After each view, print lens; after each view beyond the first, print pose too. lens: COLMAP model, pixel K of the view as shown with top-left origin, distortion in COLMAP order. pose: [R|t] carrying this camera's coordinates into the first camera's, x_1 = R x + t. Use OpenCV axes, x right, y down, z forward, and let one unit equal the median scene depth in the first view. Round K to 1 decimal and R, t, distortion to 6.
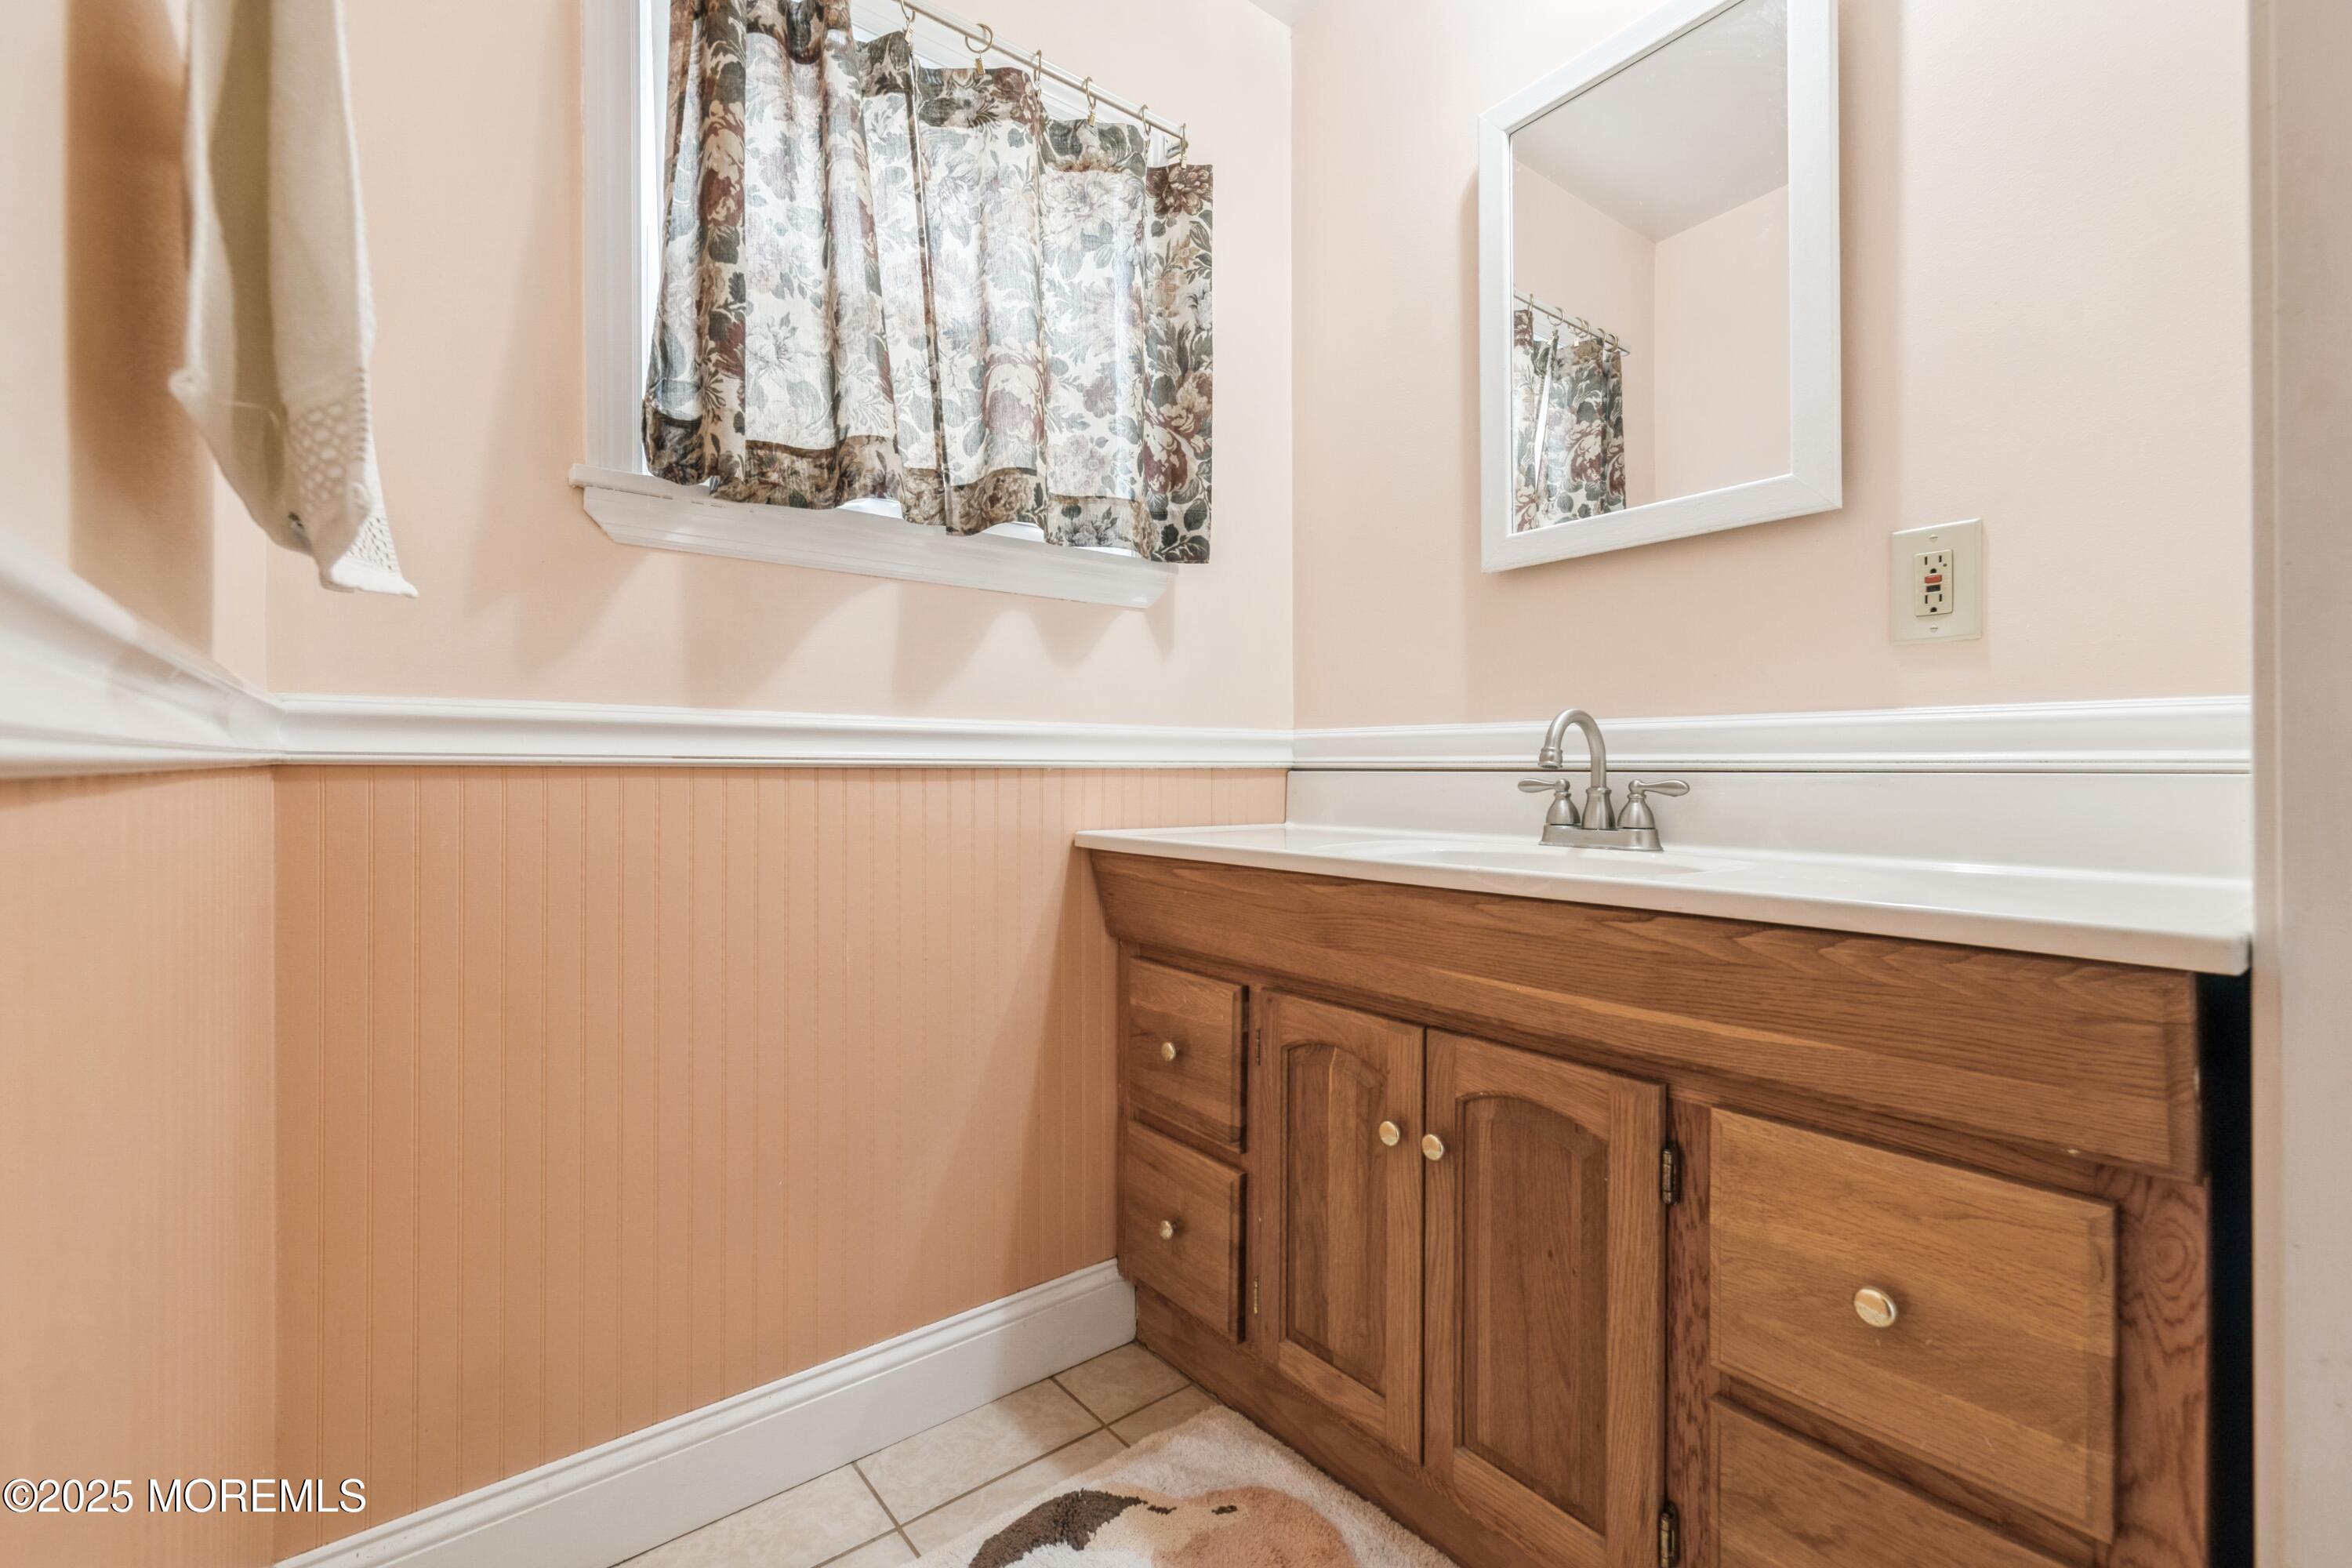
lens RADIAL K [[1021.3, 0, 1164.1], [0, 1021.3, 760.2], [0, 0, 1]] dist [0.002305, 0.000041]
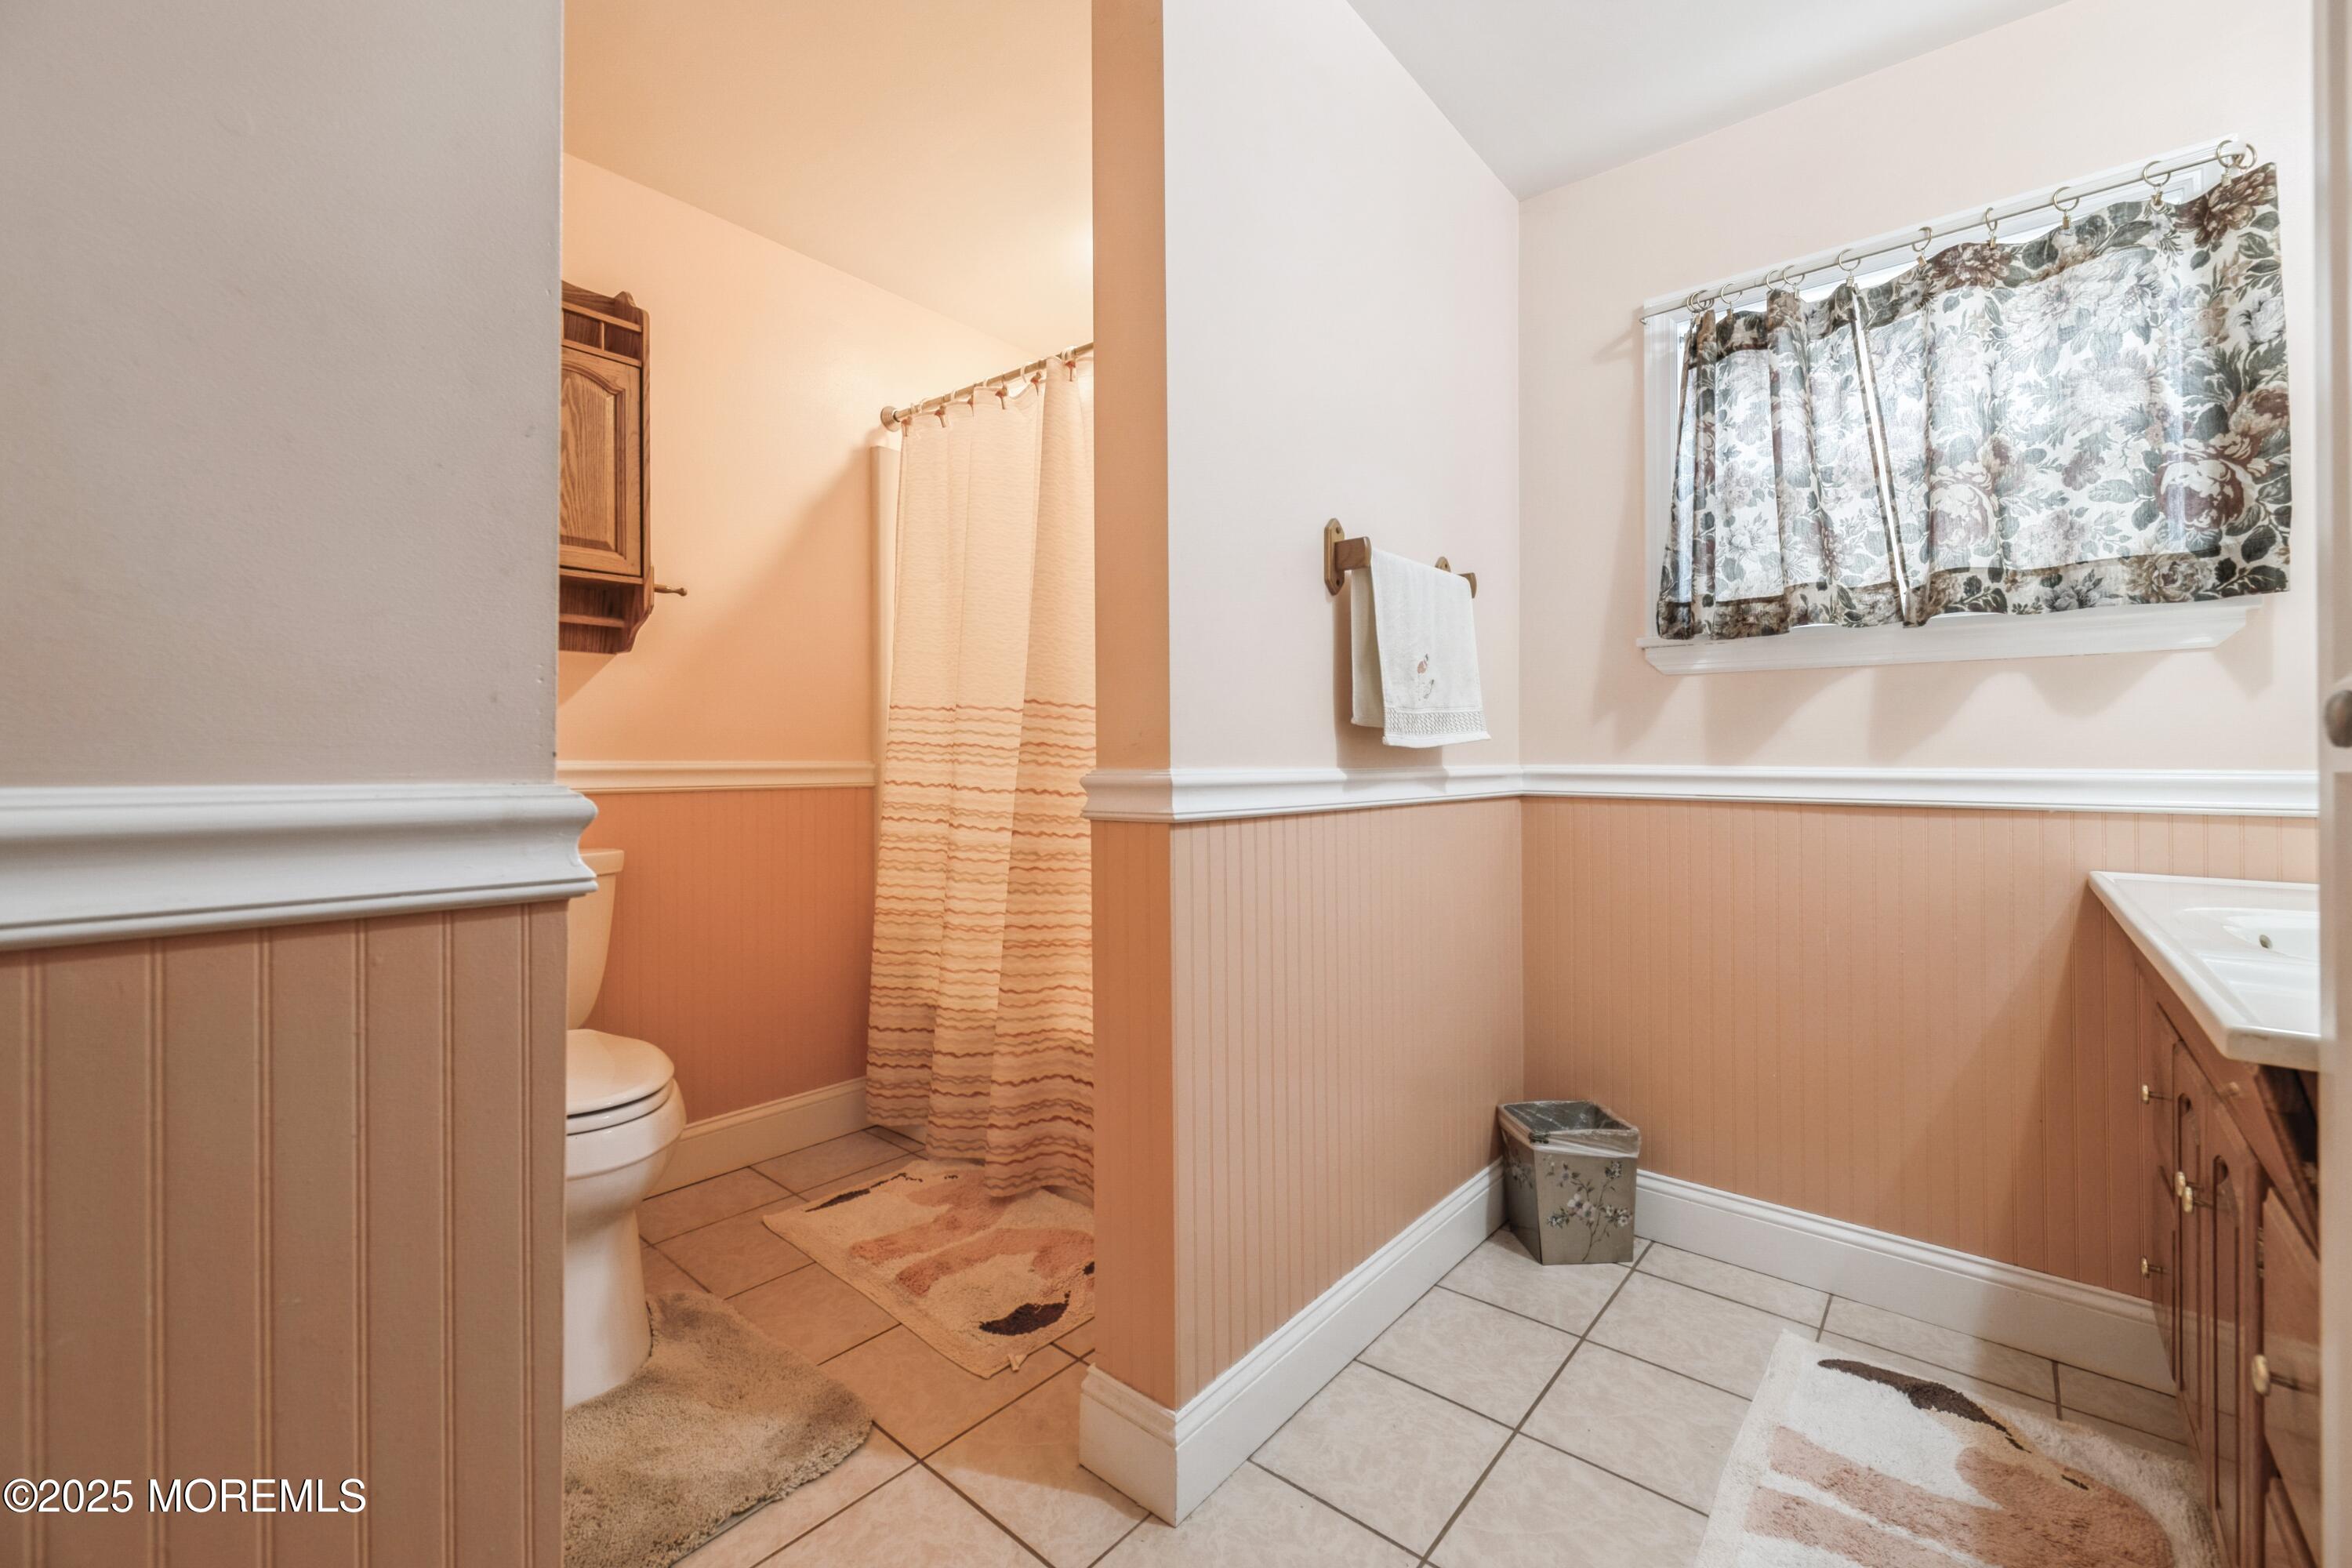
lens RADIAL K [[973.3, 0, 1212.6], [0, 973.3, 762.8], [0, 0, 1]] dist [-0.003286, -0.000981]
pose [[0.245699, 0.001097, -0.969346, 0.710573], [-0.000097, 0.999999, 0.001107, -0.046564], [0.969346, -0.000178, 0.245699, -0.146279]]
